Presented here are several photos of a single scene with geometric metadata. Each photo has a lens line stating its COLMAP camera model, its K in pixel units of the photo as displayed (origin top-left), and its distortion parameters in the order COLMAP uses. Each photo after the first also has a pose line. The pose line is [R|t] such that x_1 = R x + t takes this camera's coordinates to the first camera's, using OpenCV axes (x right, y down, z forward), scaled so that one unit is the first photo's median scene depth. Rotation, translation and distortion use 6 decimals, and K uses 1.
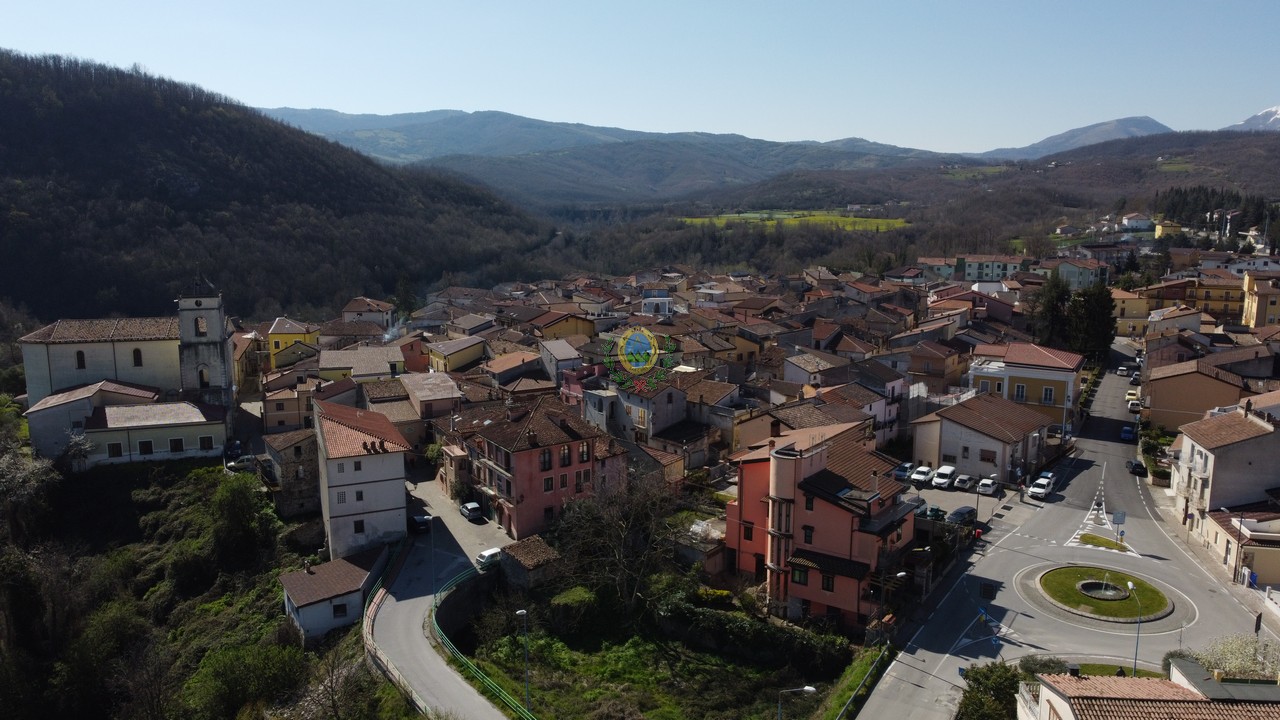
lens RADIAL K [[976.7, 0, 663.5], [0, 976.7, 369.7], [0, 0, 1]] dist [0.043771, -0.044202]
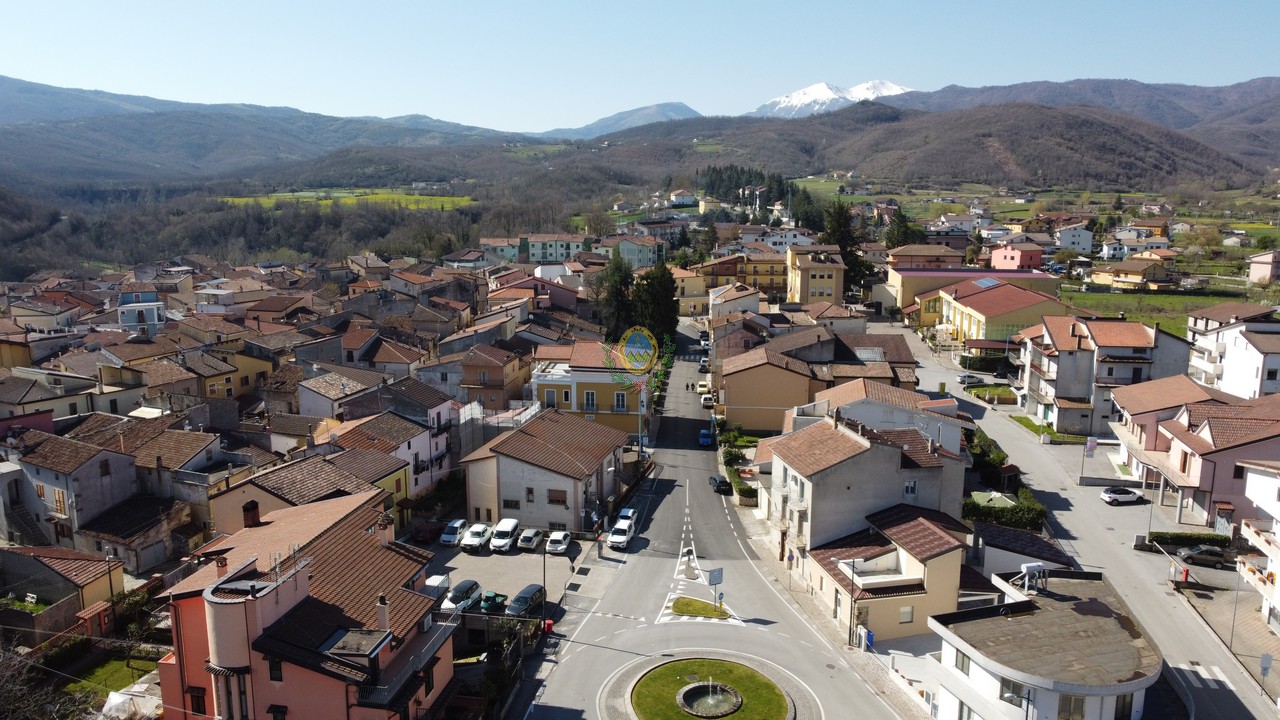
lens RADIAL K [[962.9, 0, 654.2], [0, 962.9, 388.1], [0, 0, 1]] dist [0.000152, -0.005486]
pose [[0.913634, -0.088751, 0.396731, 0.060604], [0.071440, 0.995743, 0.058235, -0.023914], [-0.400211, -0.024863, 0.916086, 0.153687]]
